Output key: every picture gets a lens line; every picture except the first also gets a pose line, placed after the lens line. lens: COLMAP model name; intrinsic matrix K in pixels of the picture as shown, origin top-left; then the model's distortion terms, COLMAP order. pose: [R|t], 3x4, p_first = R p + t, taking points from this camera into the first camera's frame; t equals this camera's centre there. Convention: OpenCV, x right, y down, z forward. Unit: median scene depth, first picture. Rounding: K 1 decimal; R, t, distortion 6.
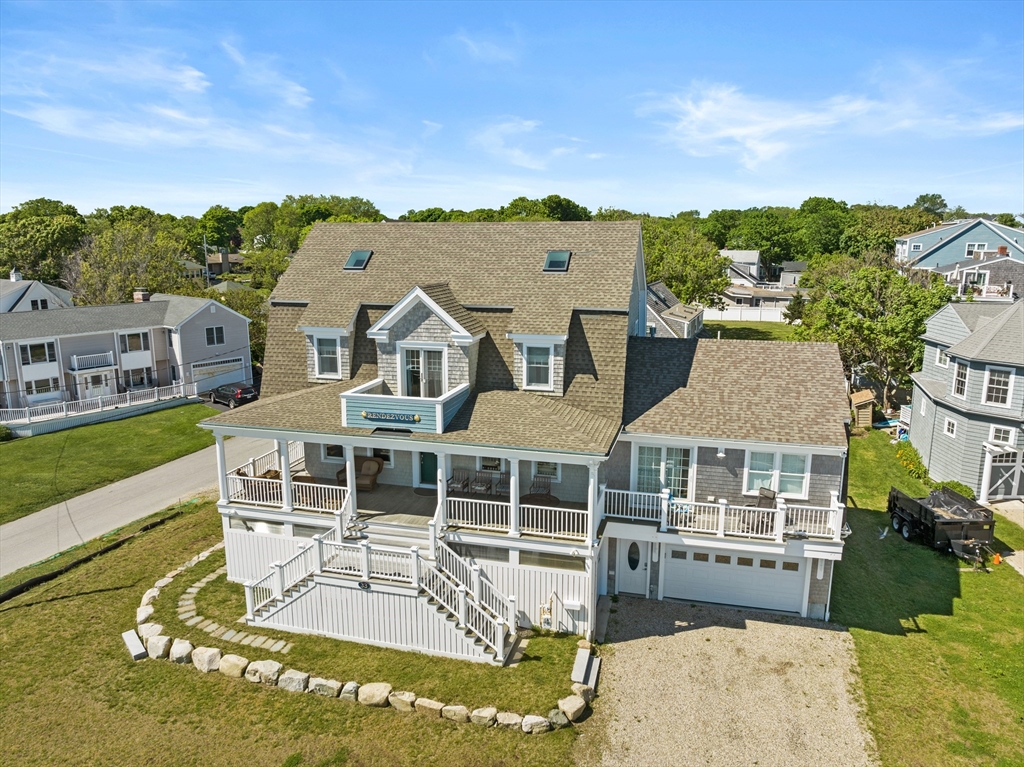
lens RADIAL K [[726.8, 0, 512.0], [0, 726.8, 383.5], [0, 0, 1]] dist [-0.039410, 0.001616]
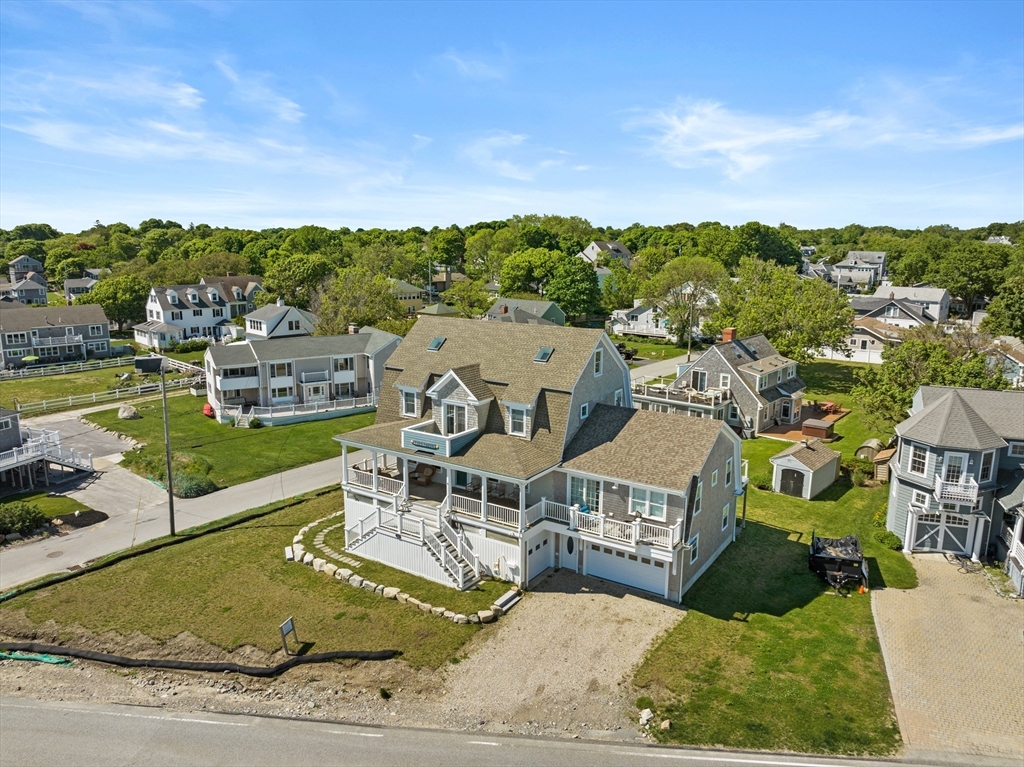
lens RADIAL K [[726.8, 0, 512.0], [0, 726.8, 383.5], [0, 0, 1]] dist [-0.039410, 0.001616]
pose [[0.948749, 0.067905, -0.308648, 0.526265], [-0.069720, 0.997553, 0.005158, -0.116959], [0.308243, 0.016626, 0.951163, -0.569377]]
